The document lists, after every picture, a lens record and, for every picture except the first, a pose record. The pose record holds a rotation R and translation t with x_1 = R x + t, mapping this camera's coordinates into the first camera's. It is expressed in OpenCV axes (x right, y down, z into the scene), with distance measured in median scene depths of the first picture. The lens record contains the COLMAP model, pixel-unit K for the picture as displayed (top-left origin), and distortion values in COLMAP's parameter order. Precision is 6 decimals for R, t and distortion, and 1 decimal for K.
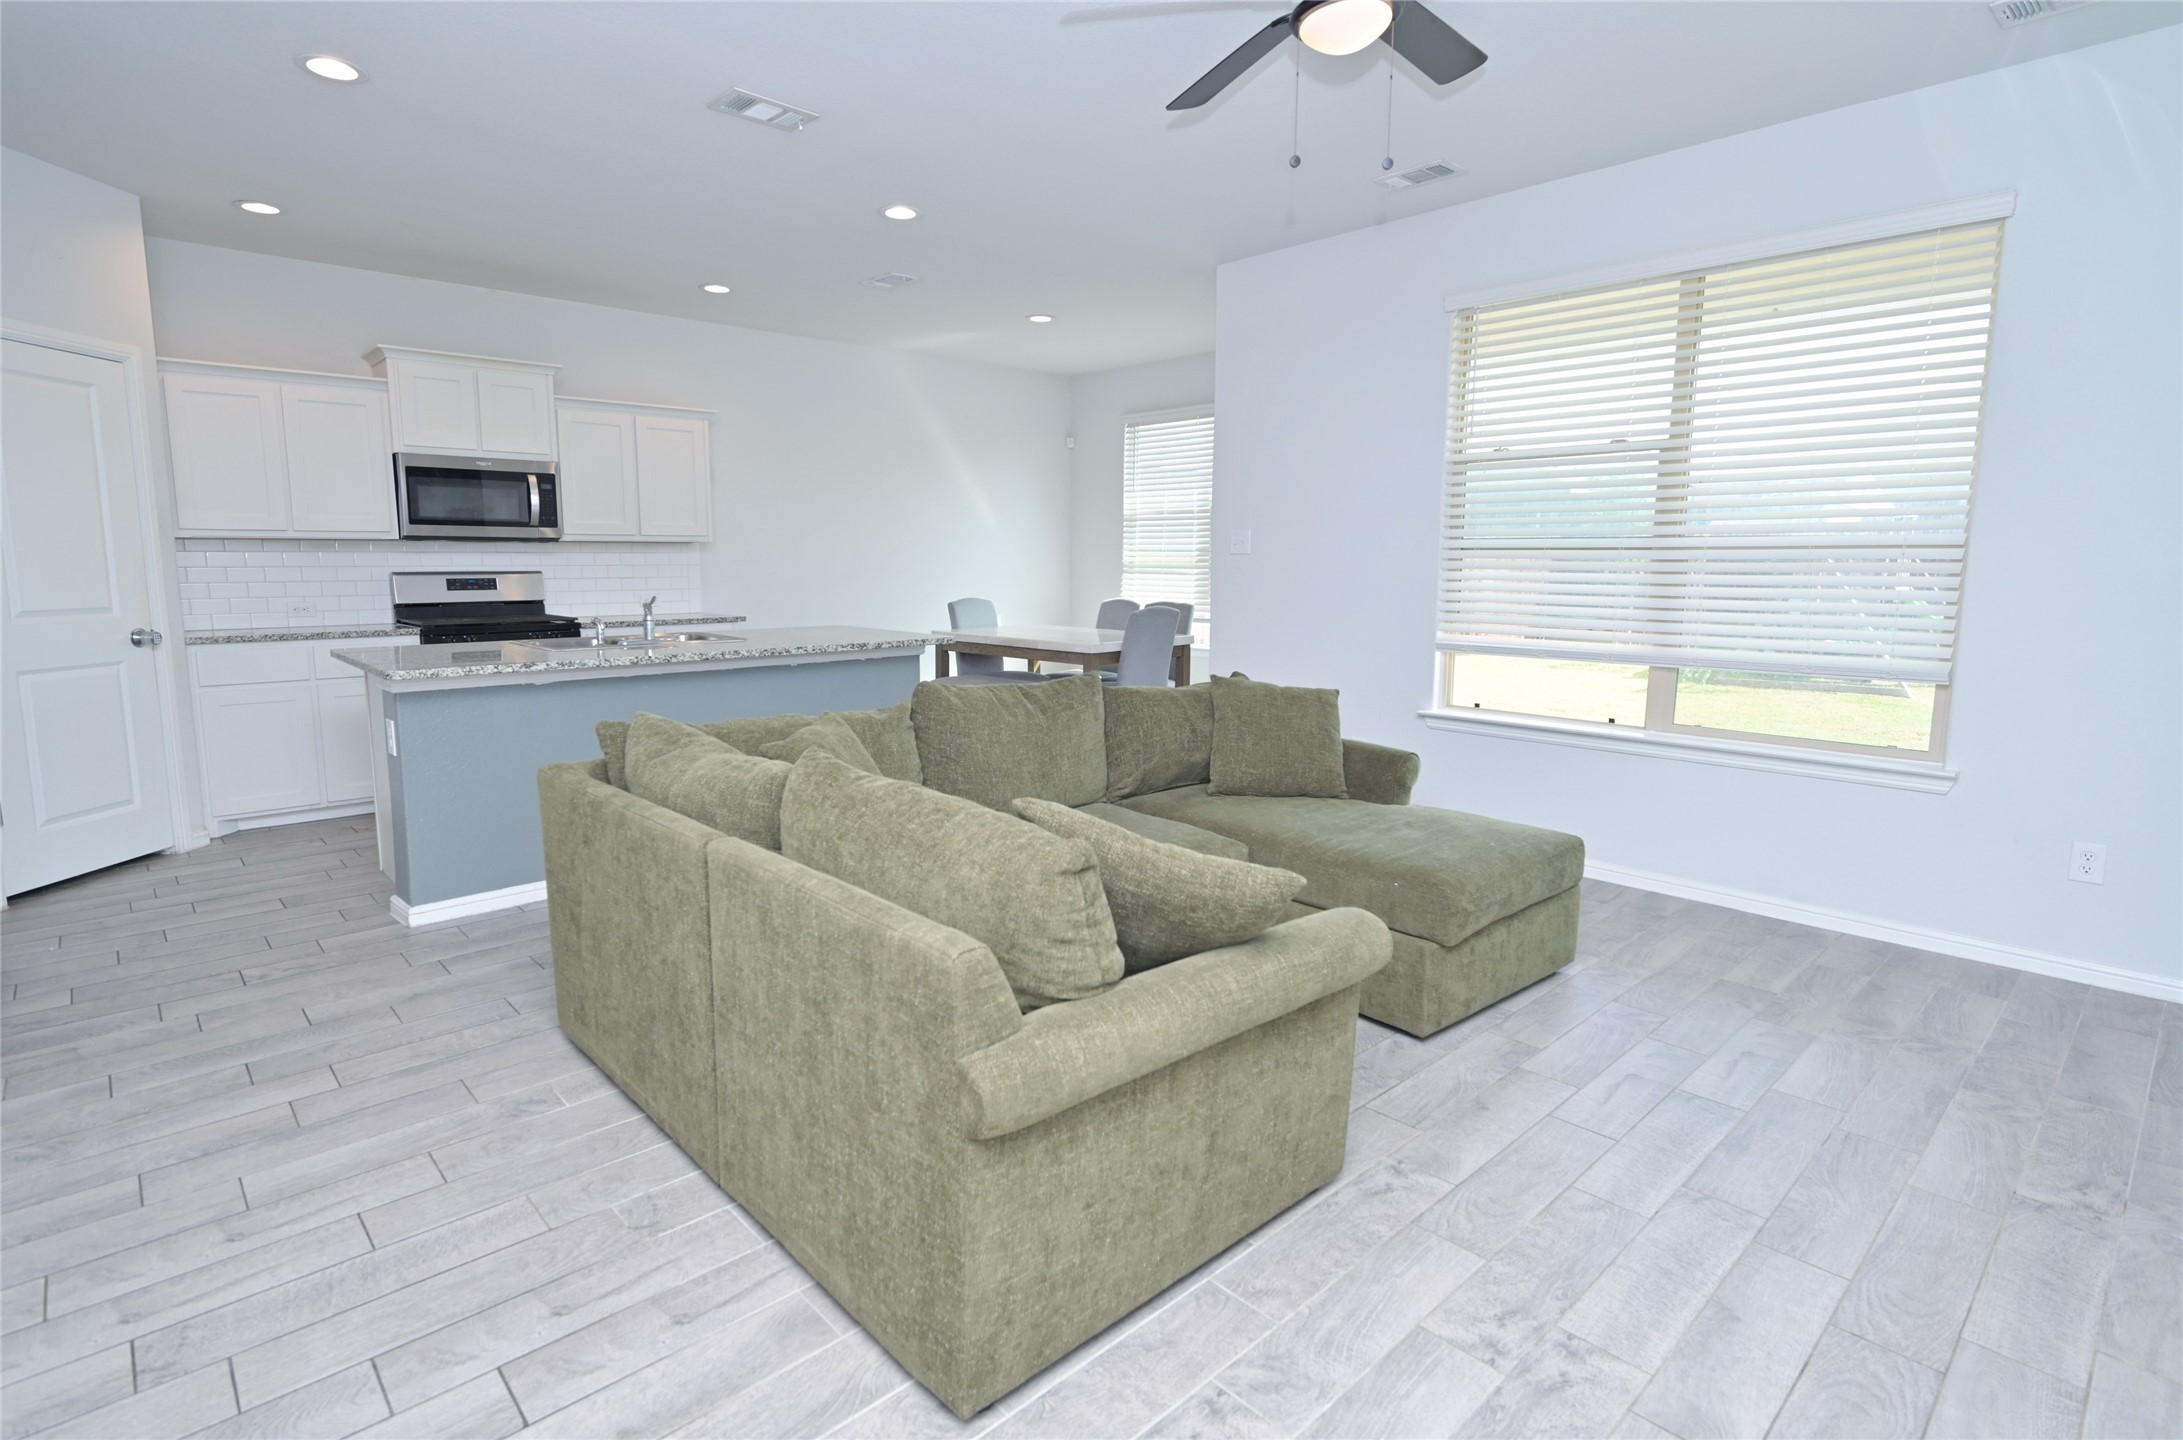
lens RADIAL K [[1073.0, 0, 1073.1], [0, 1073.0, 701.8], [0, 0, 1]] dist [0.000543, -0.000076]
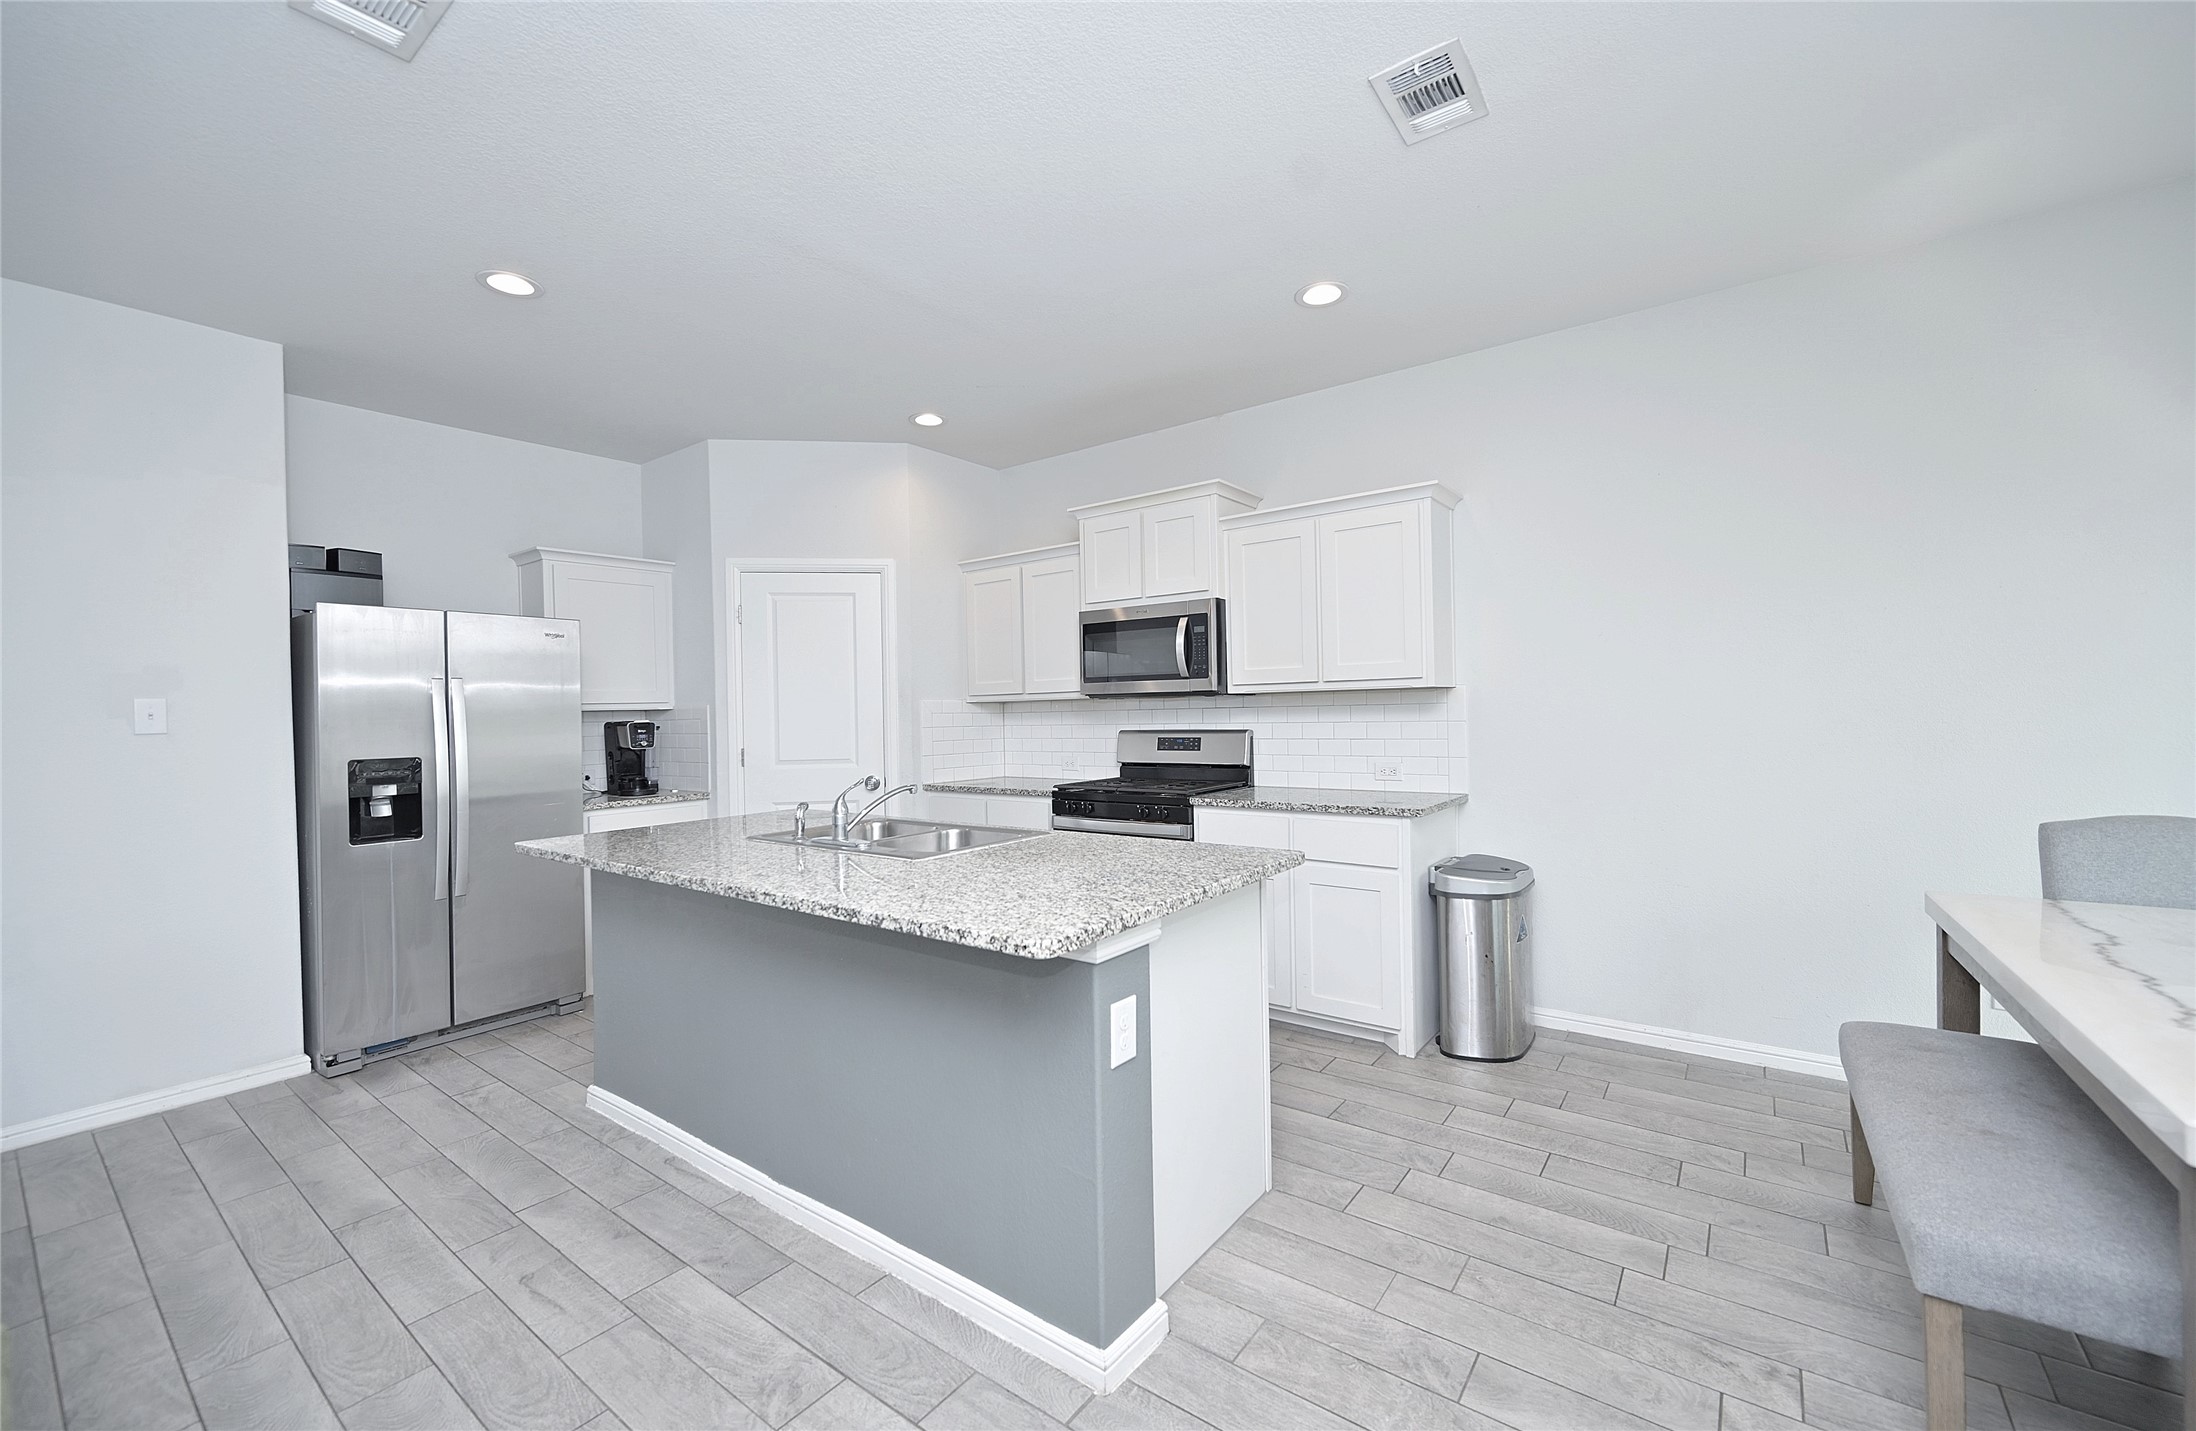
lens RADIAL K [[877.9, 0, 1106.1], [0, 877.9, 716.6], [0, 0, 1]] dist [-0.001126, 0.000326]
pose [[0.175758, 0.001786, -0.984432, 0.205433], [-0.110392, 0.993727, -0.017906, -0.146963], [0.978224, 0.111820, 0.174853, 1.053994]]
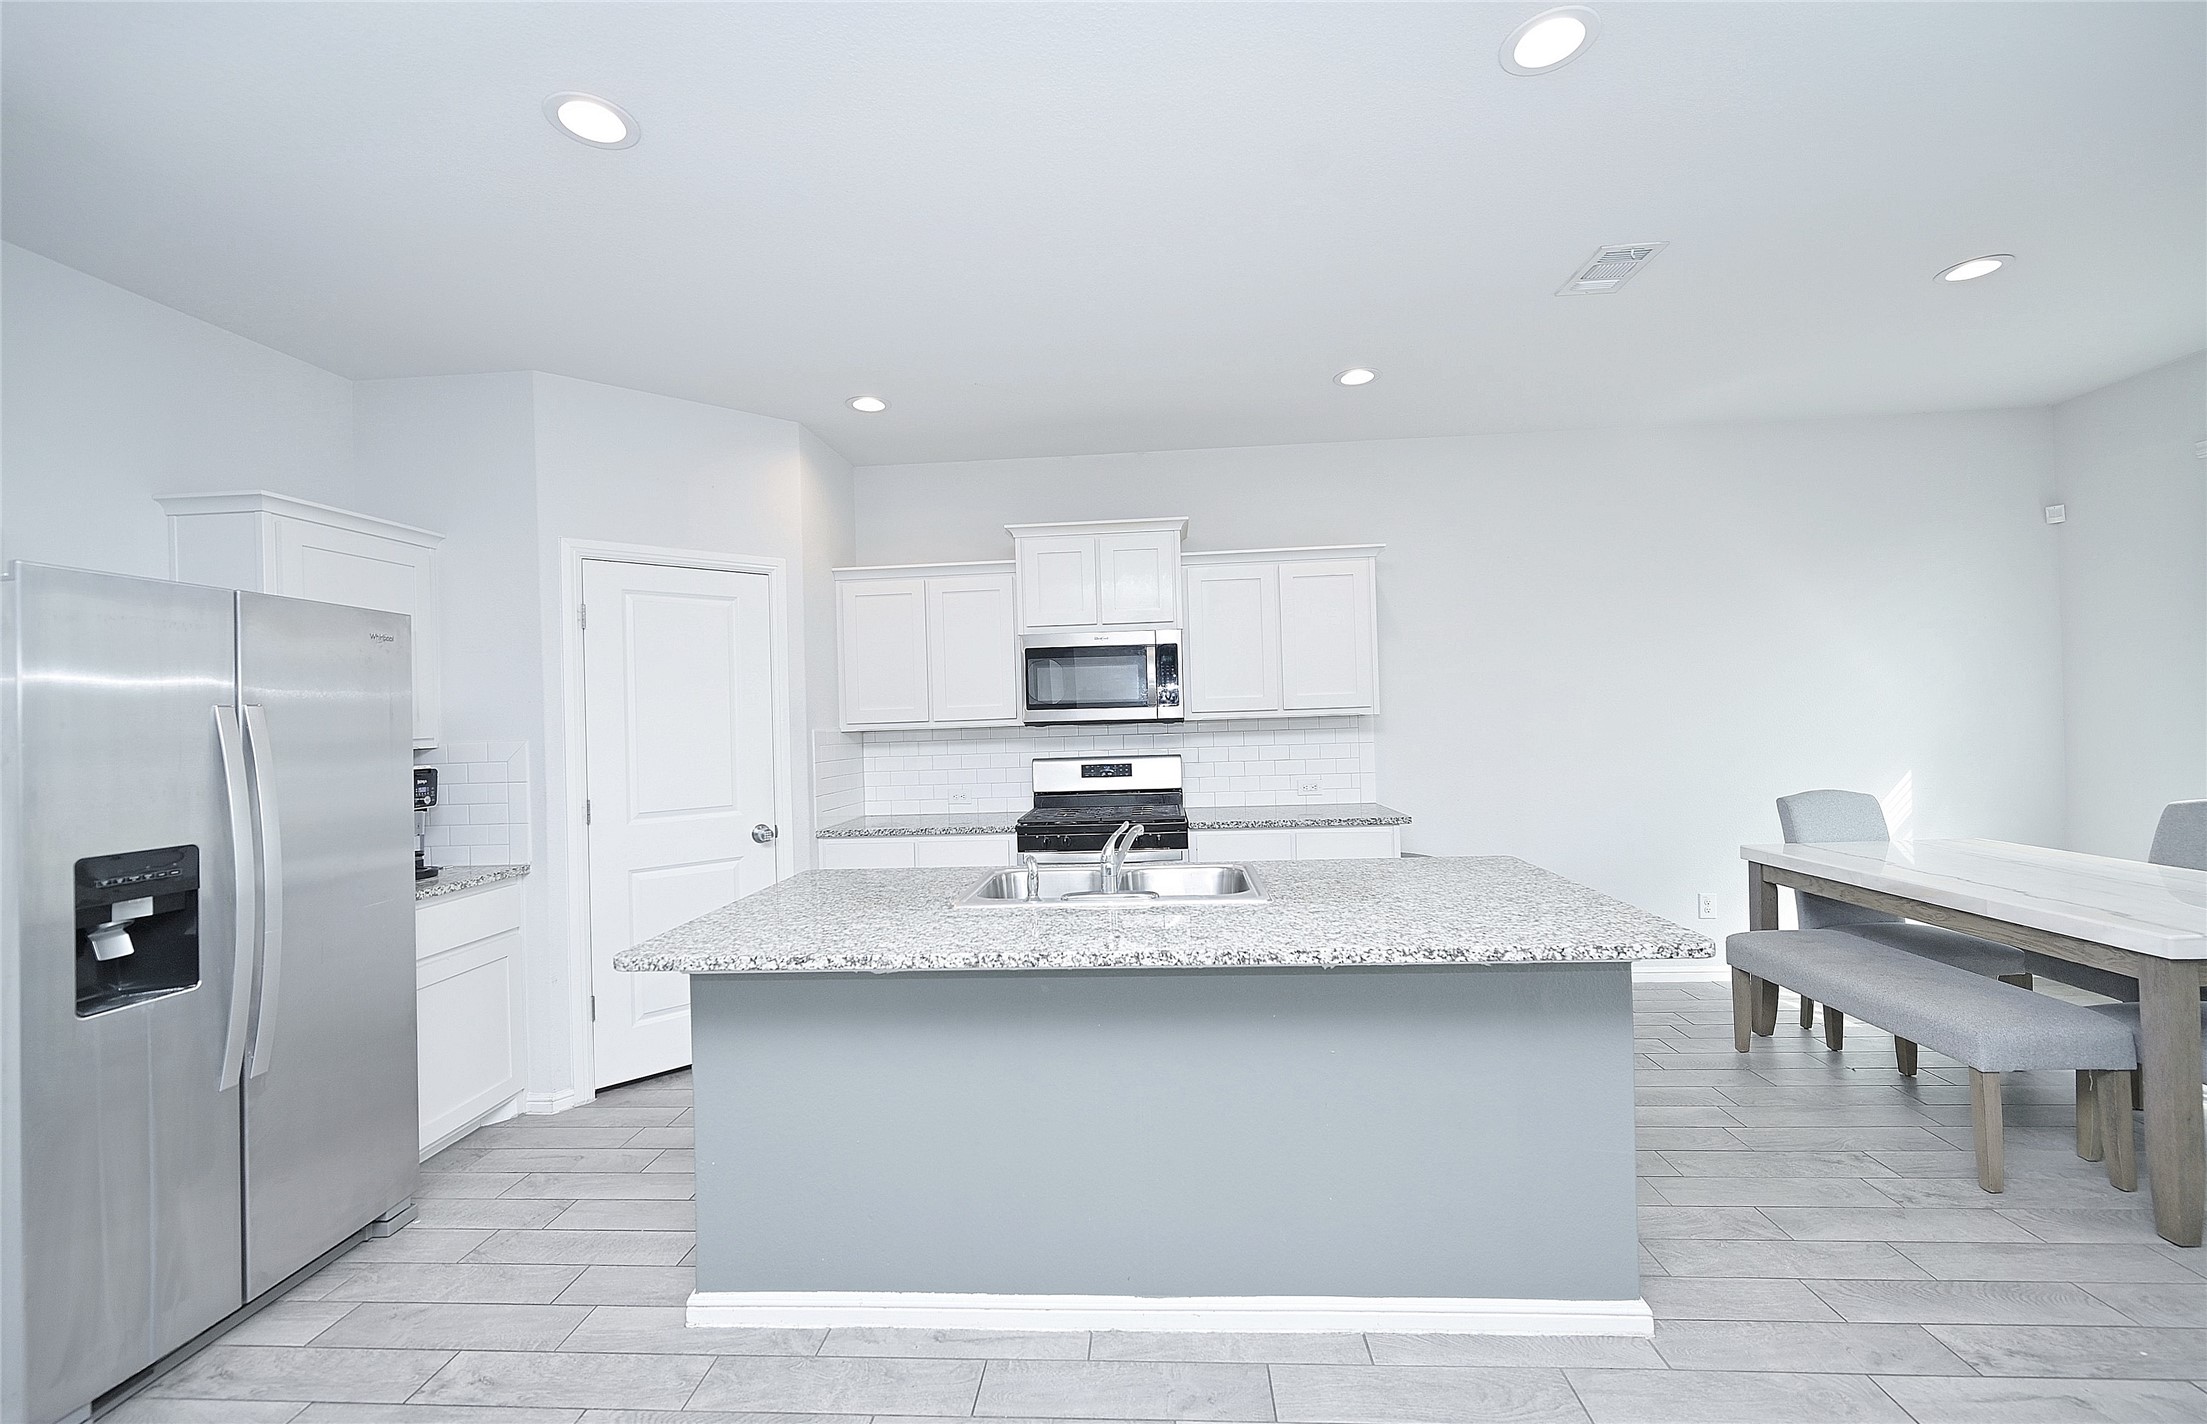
lens RADIAL K [[882.3, 0, 1108.2], [0, 882.3, 712.3], [0, 0, 1]] dist [-0.001126, 0.000326]
pose [[0.685126, -0.025910, -0.727964, -0.017895], [-0.065826, 0.993076, -0.097299, -0.112108], [0.725444, 0.114581, 0.678676, 0.636219]]
